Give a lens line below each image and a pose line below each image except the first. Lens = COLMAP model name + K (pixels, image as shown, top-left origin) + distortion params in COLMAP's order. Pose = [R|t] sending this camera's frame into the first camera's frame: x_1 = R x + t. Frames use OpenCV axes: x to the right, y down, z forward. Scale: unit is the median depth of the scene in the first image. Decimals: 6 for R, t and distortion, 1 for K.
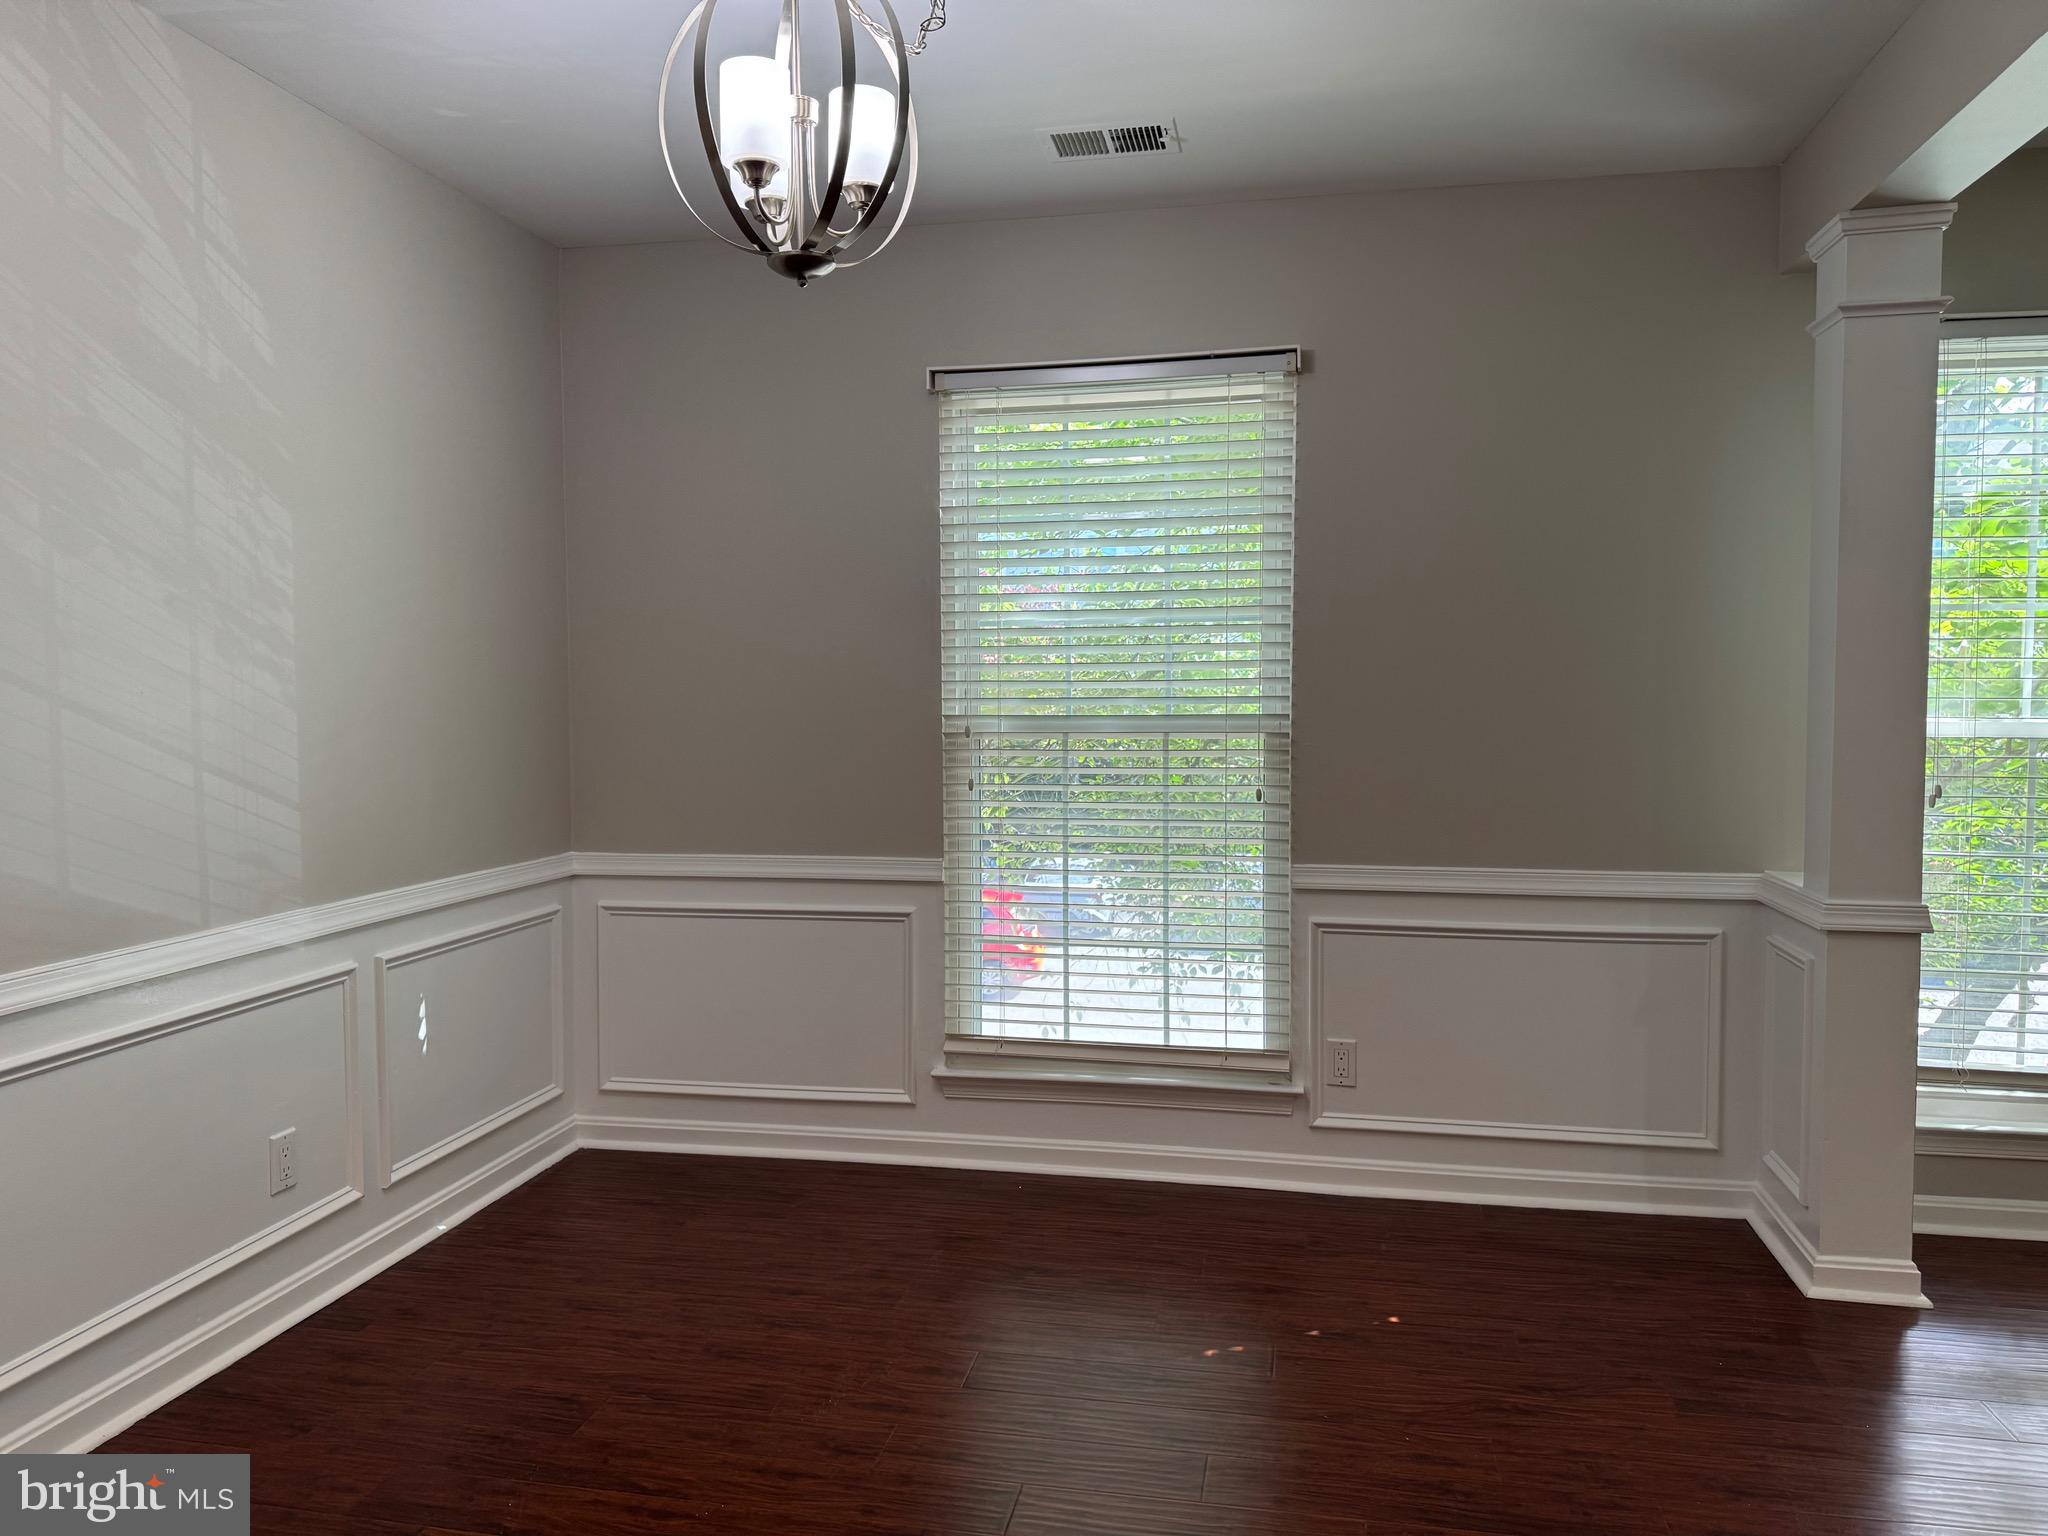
lens RADIAL K [[1436.4, 0, 1018.1], [0, 1436.4, 761.5], [0, 0, 1]] dist [0.058427, -0.065698]
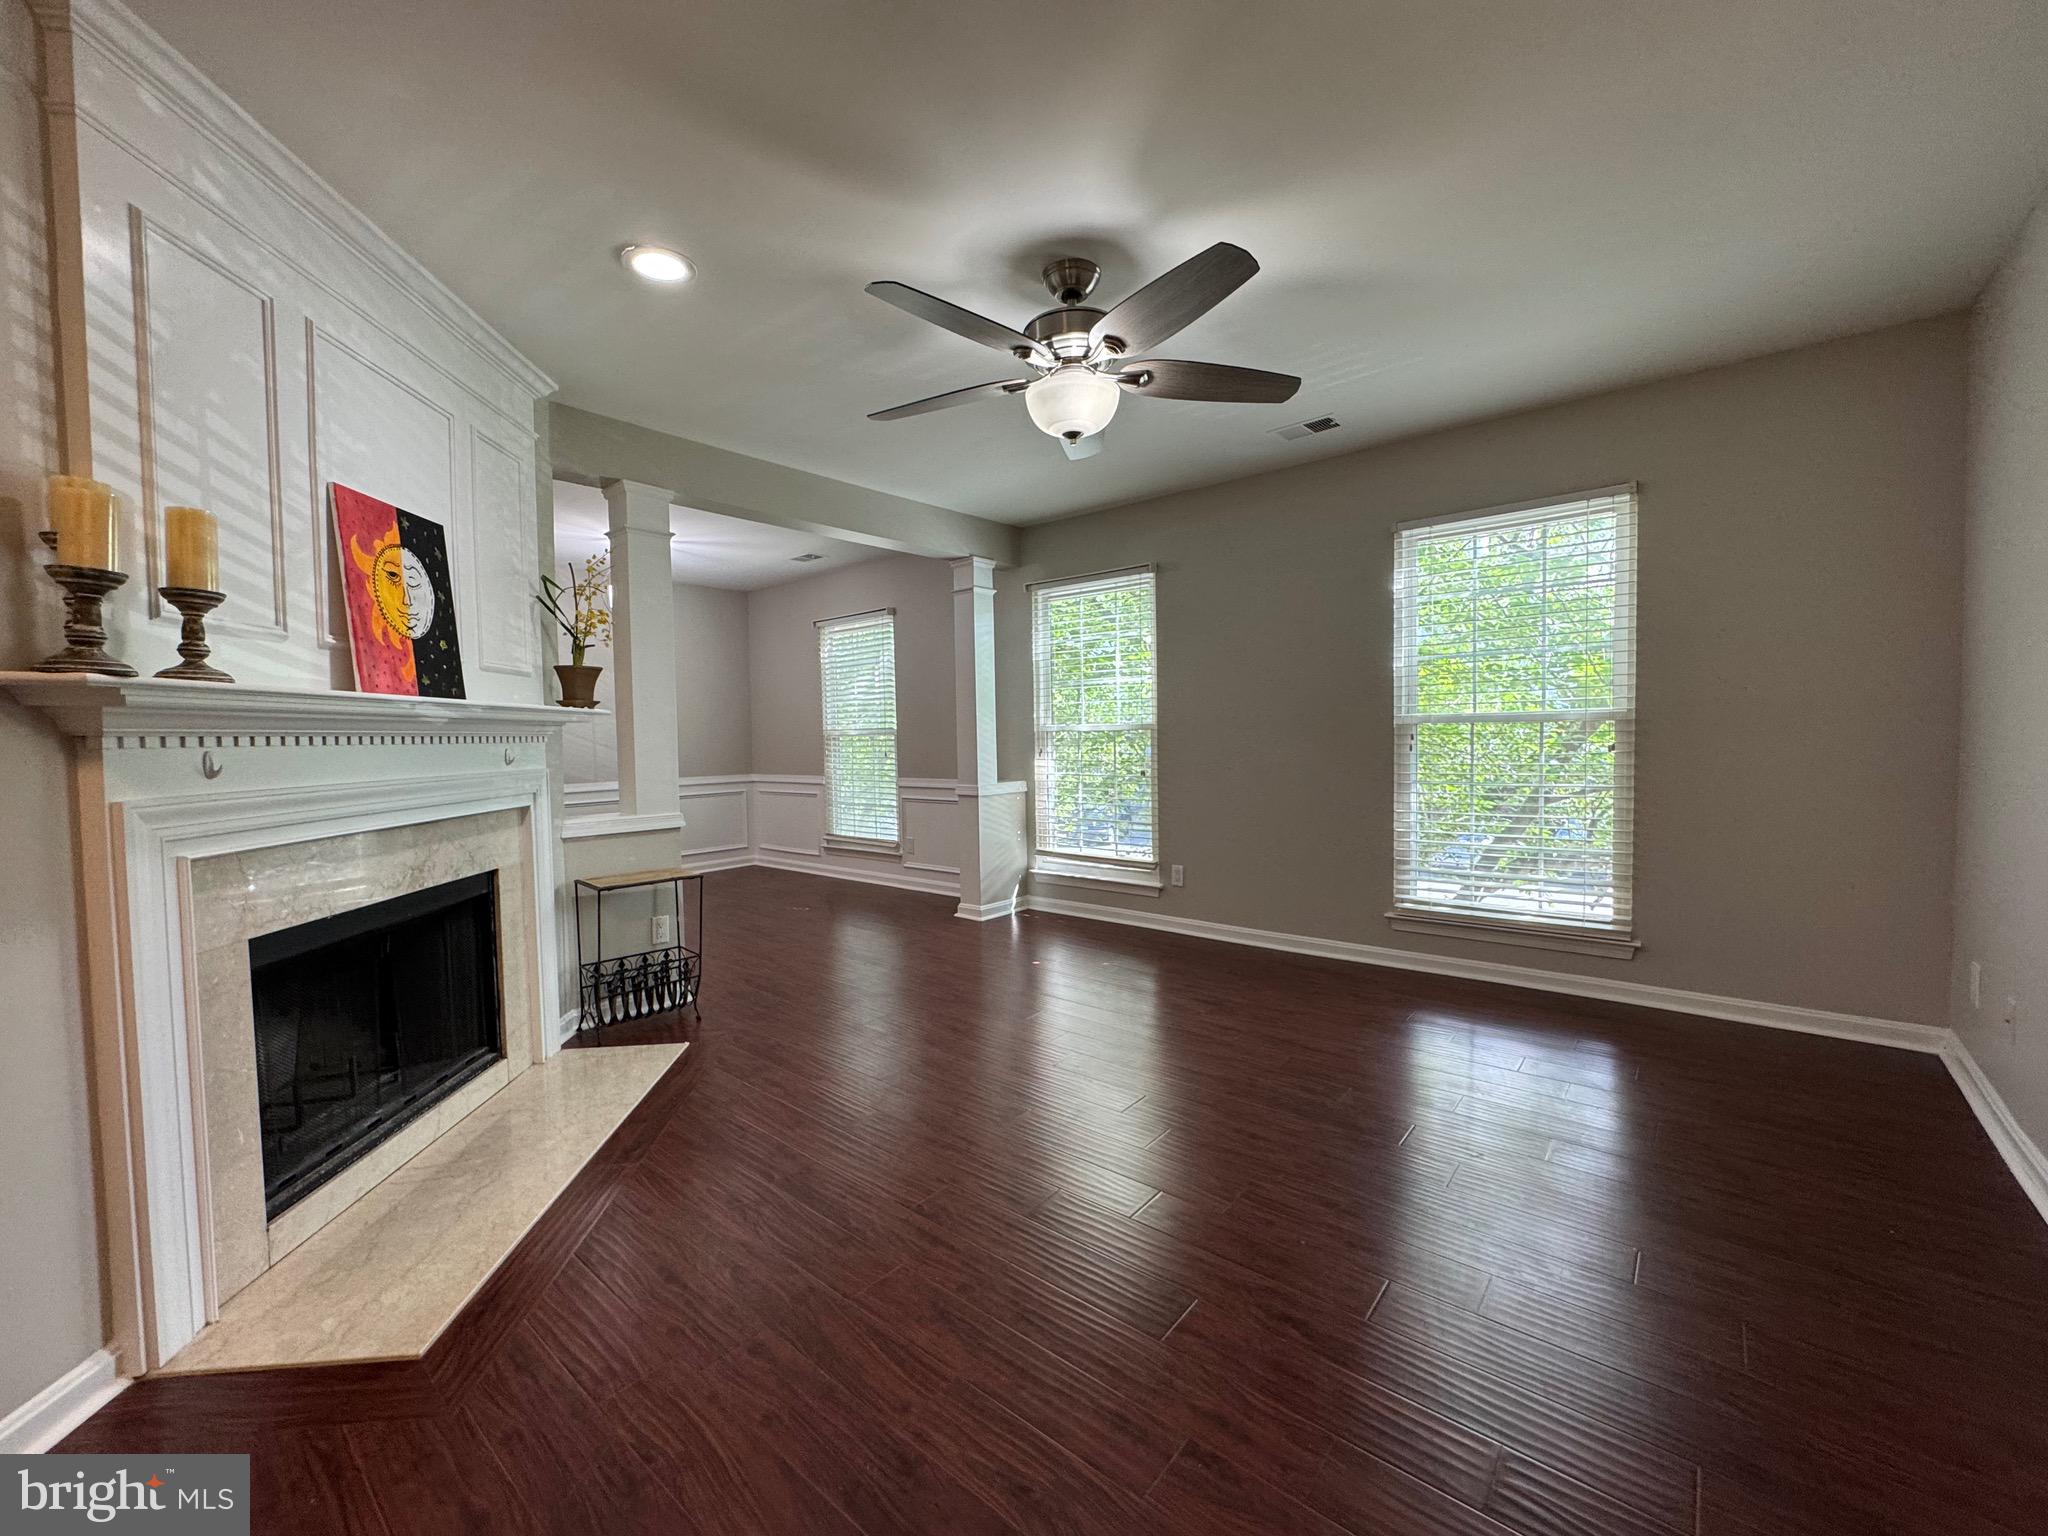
lens RADIAL K [[826.1, 0, 1032.0], [0, 826.1, 760.1], [0, 0, 1]] dist [-0.001156, -0.000057]
pose [[0.882669, 0.004410, -0.469975, 1.245486], [-0.011475, 0.999860, -0.012168, 0.051892], [0.469855, 0.016133, 0.882596, -0.383997]]
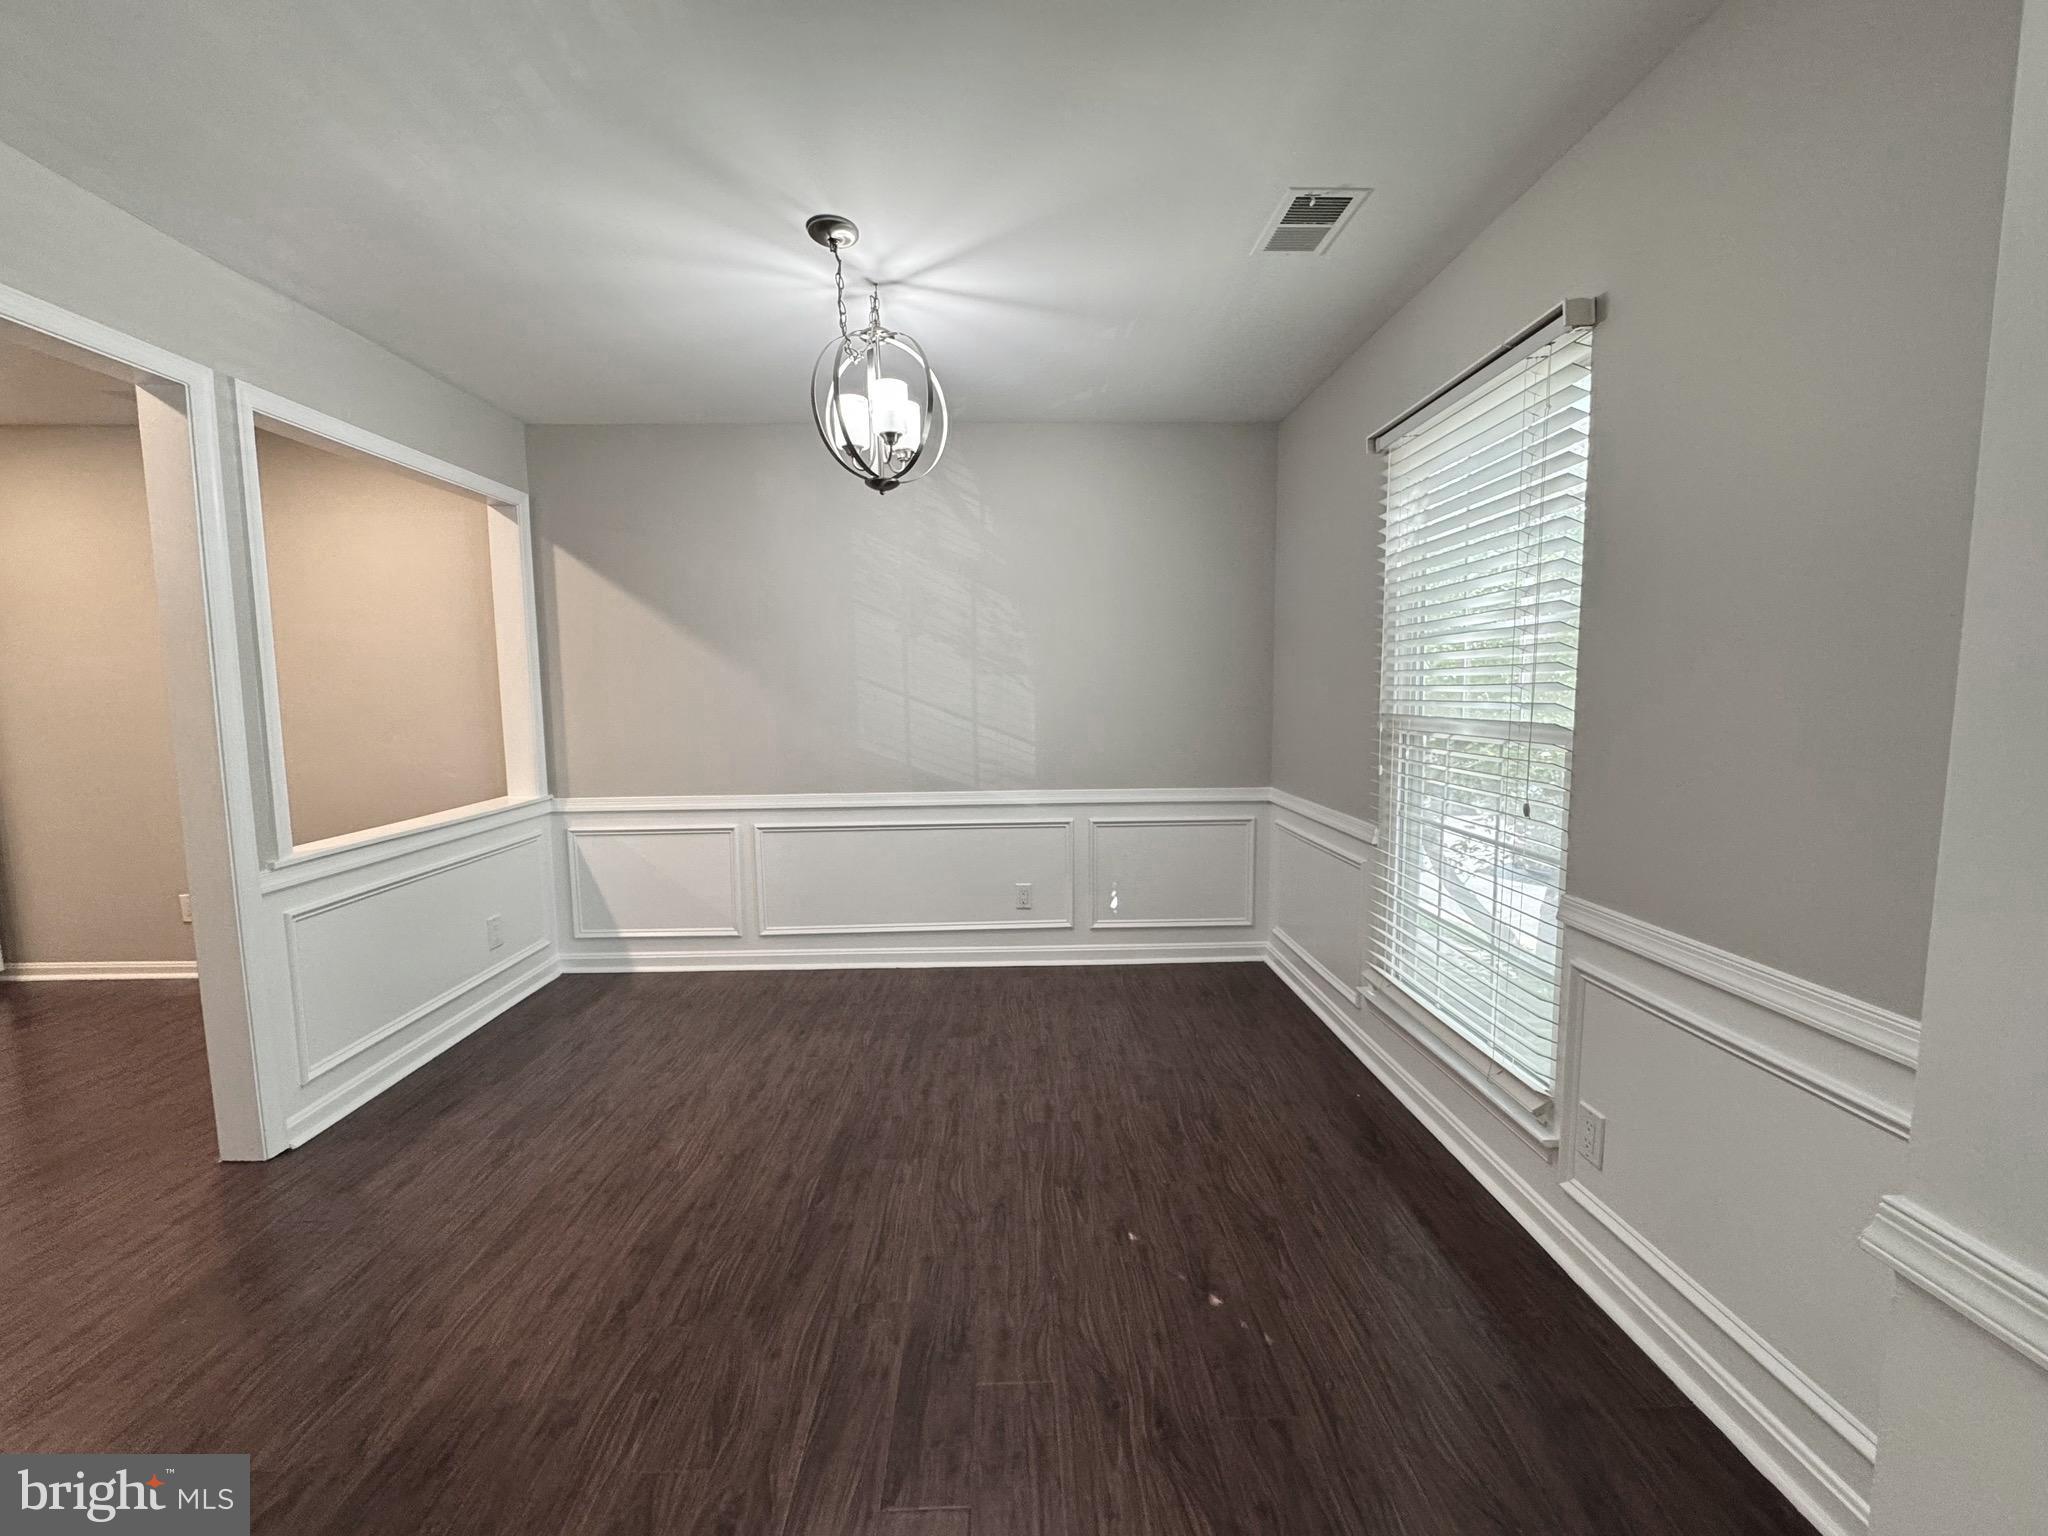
lens RADIAL K [[814.5, 0, 1022.3], [0, 814.5, 760.1], [0, 0, 1]] dist [-0.002364, 0.000378]
pose [[0.235412, 0.092023, -0.967529, 0.594603], [-0.038079, 0.995616, 0.085429, -0.042153], [0.971149, 0.016731, 0.237884, 0.555248]]
